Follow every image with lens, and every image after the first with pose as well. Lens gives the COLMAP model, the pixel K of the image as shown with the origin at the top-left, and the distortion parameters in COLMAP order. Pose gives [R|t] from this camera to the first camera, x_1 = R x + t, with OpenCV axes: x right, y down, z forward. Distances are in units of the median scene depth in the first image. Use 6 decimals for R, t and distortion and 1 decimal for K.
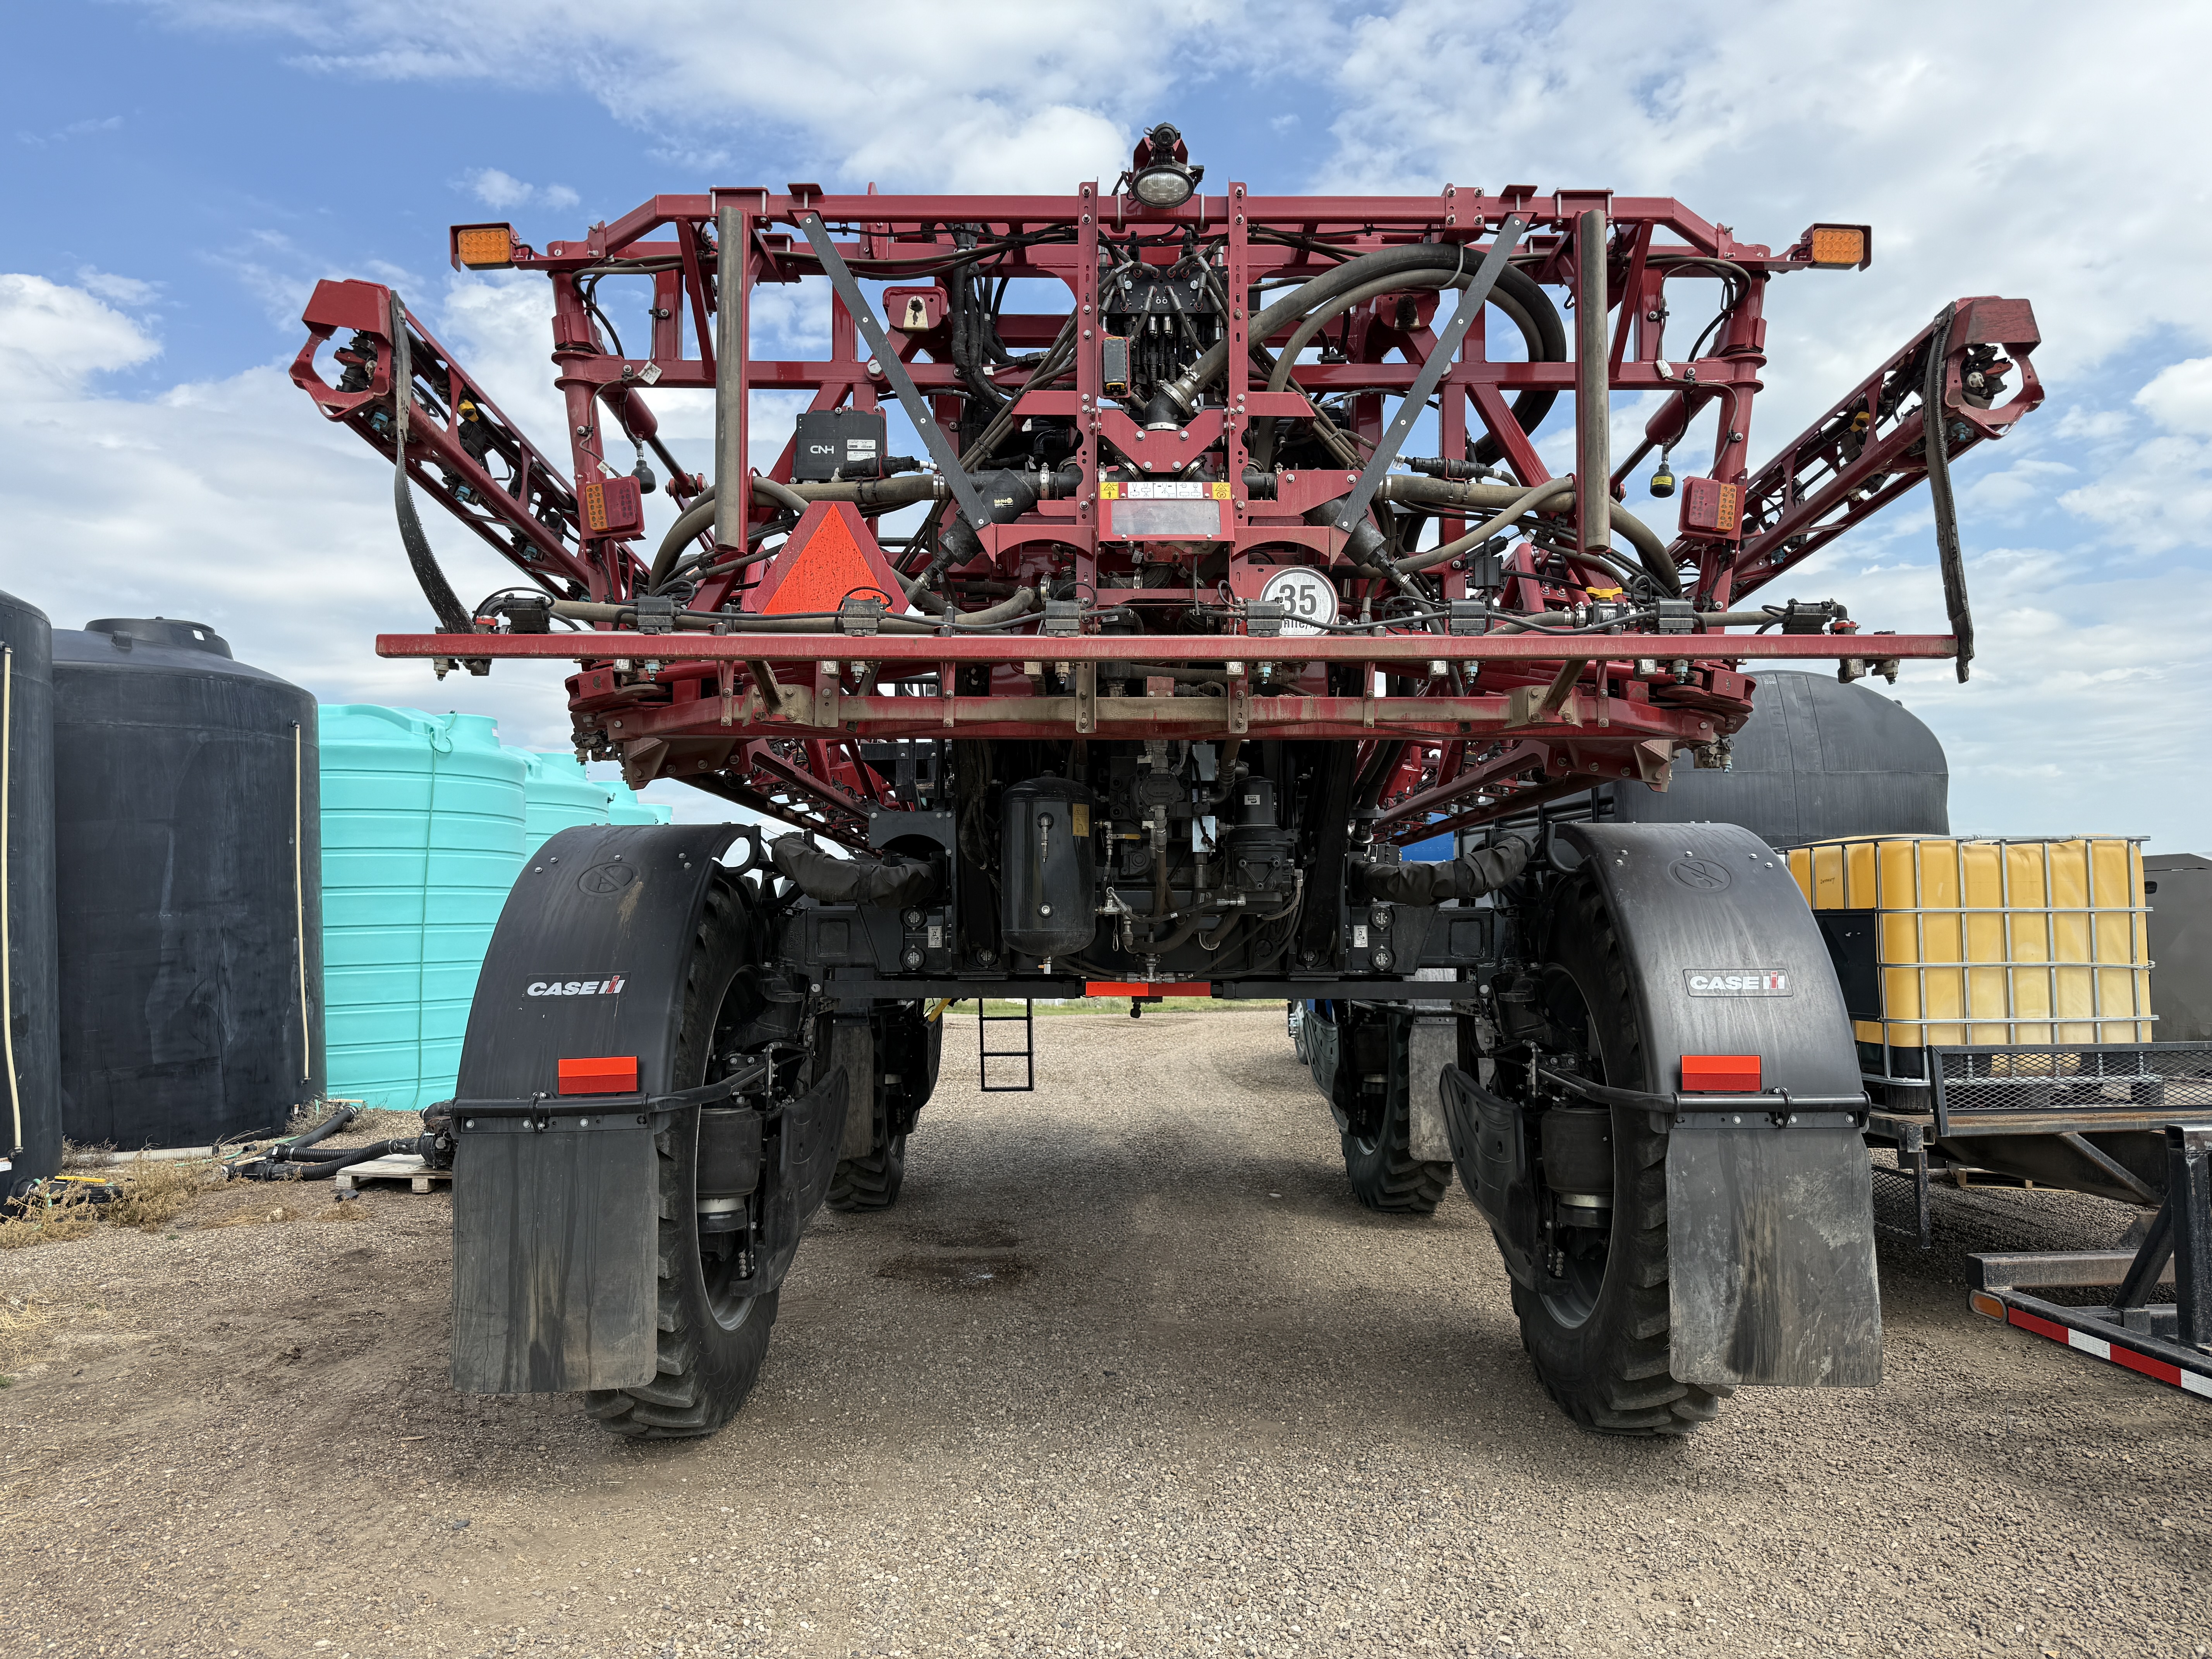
lens RADIAL K [[1647.6, 0, 1104.3], [0, 1647.6, 819.4], [0, 0, 1]] dist [0.010003, -0.001309]
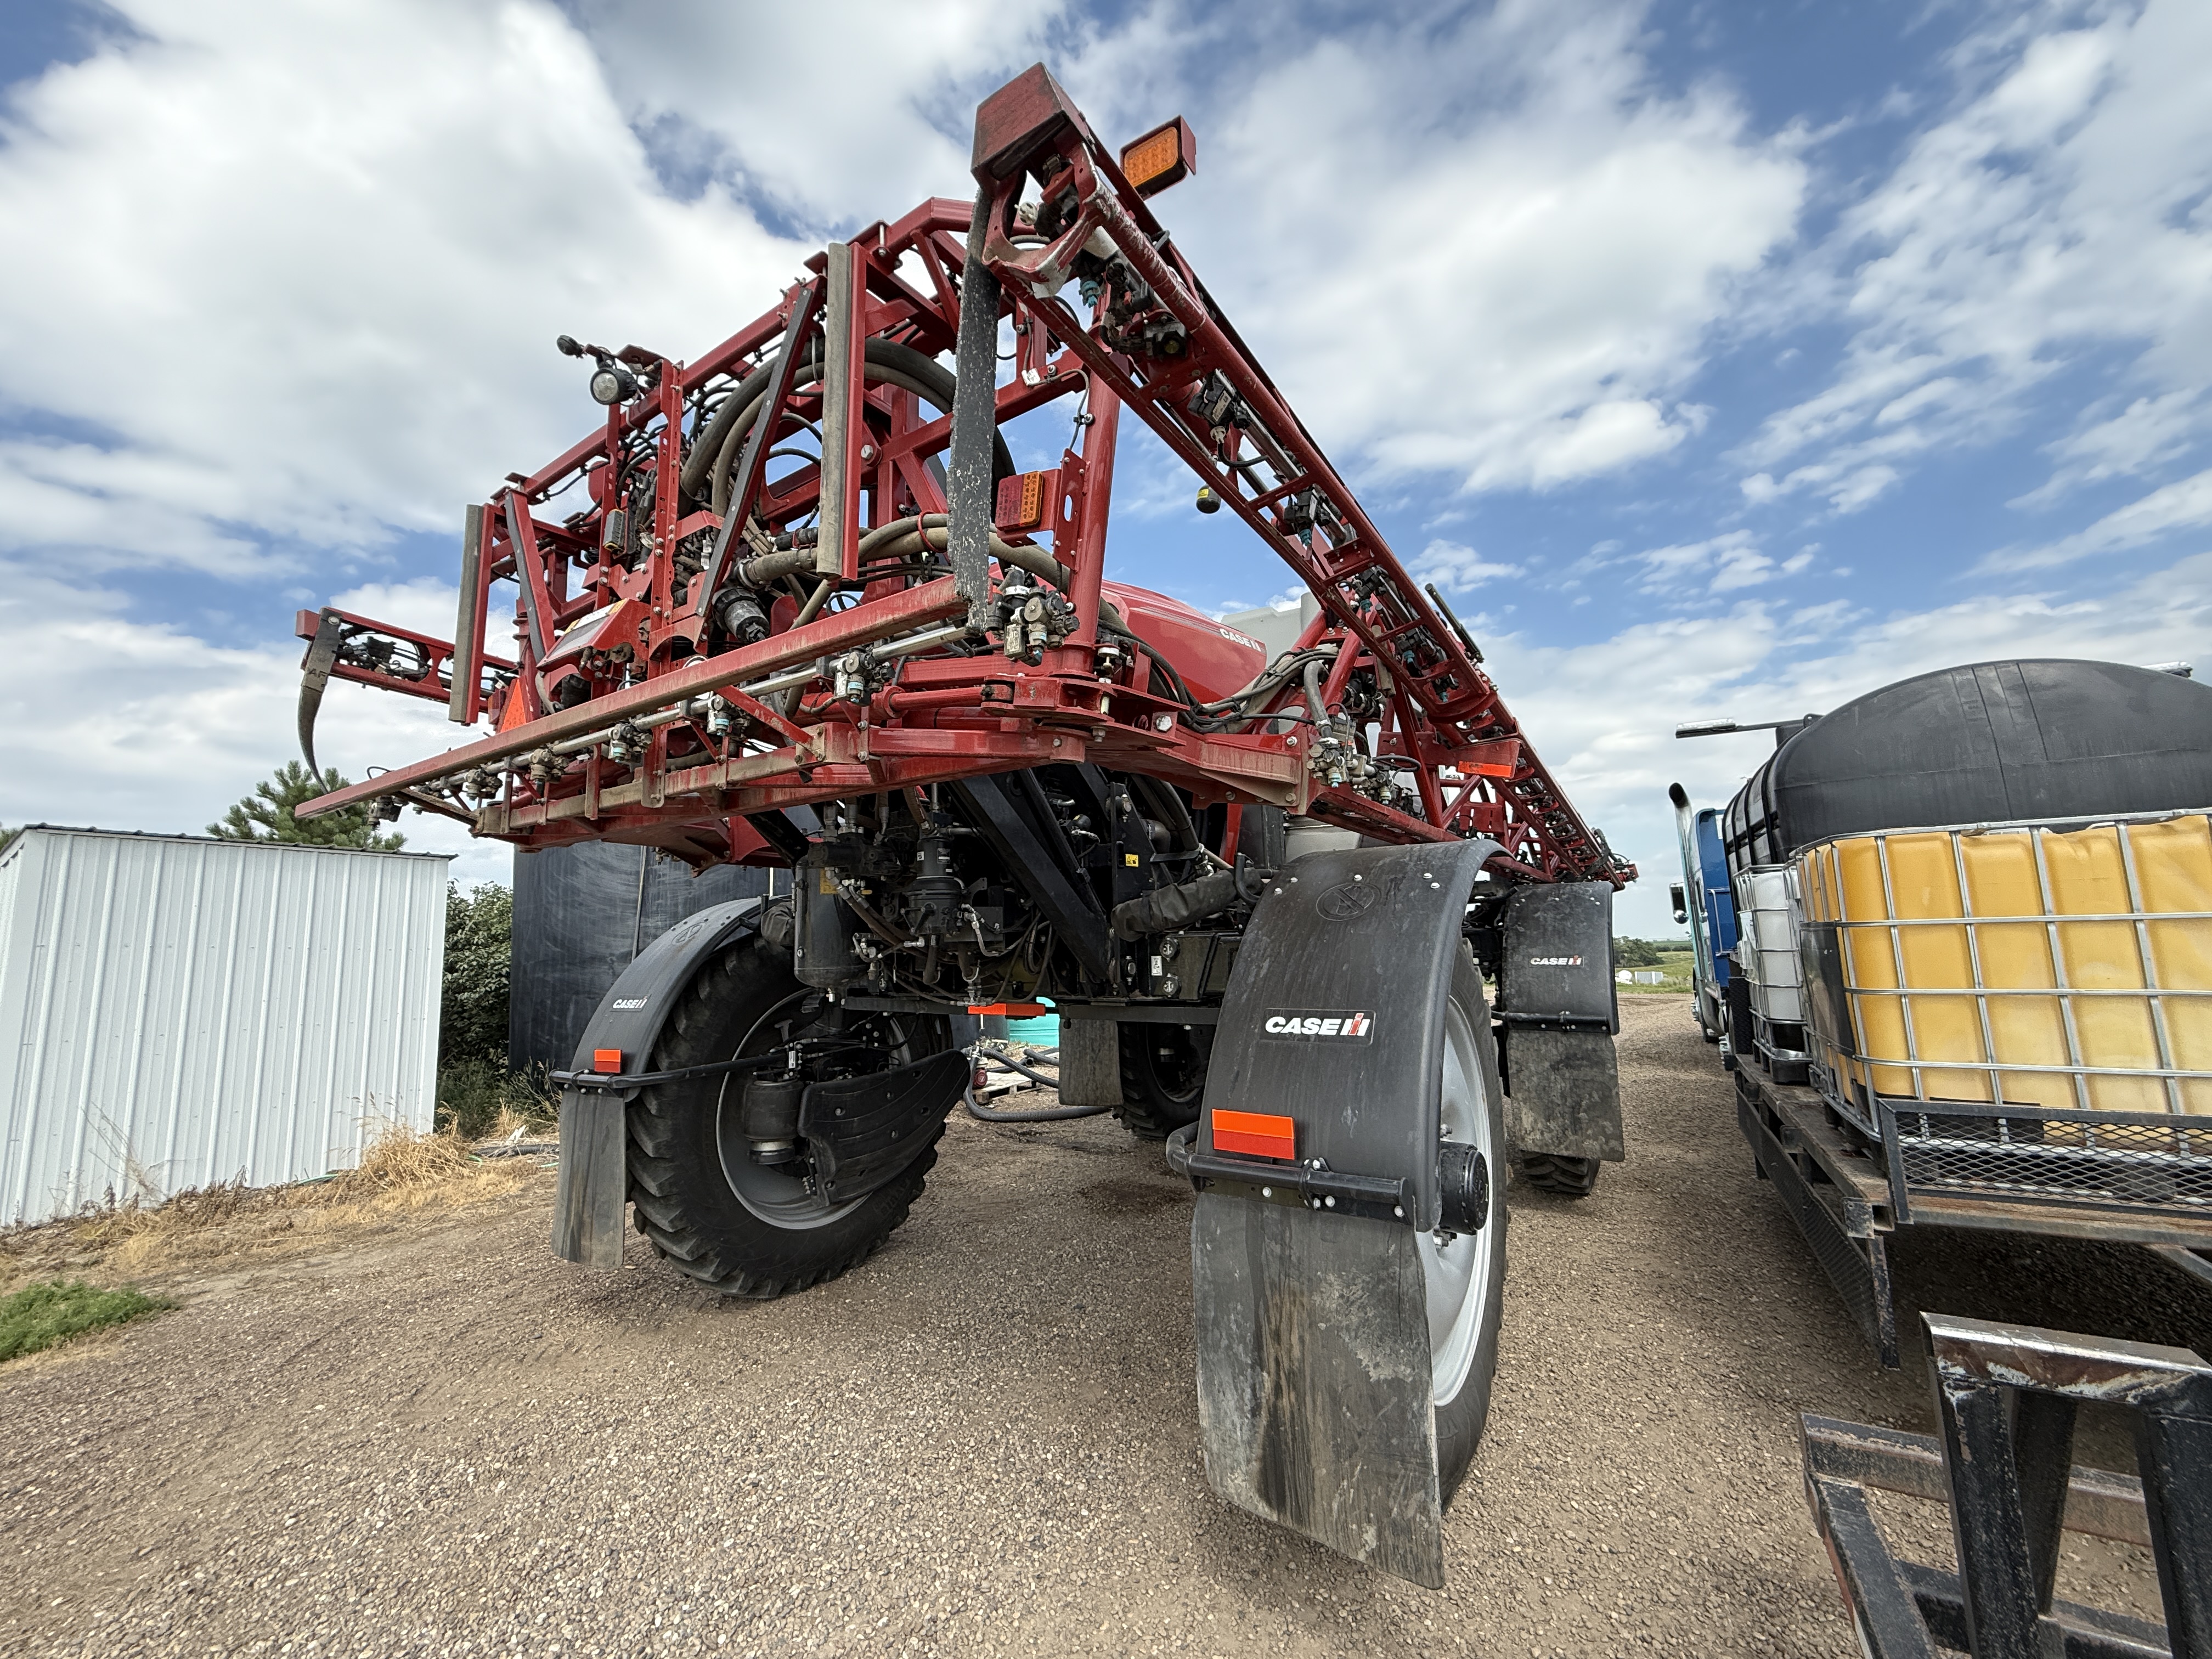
lens RADIAL K [[900.3, 0, 1106.0], [0, 900.3, 829.5], [0, 0, 1]] dist [-0.000093, 0.000265]
pose [[0.809980, -0.090491, -0.579434, 0.606940], [0.058861, 0.995579, -0.073200, 0.025995], [0.583496, 0.025185, 0.811726, 0.577411]]
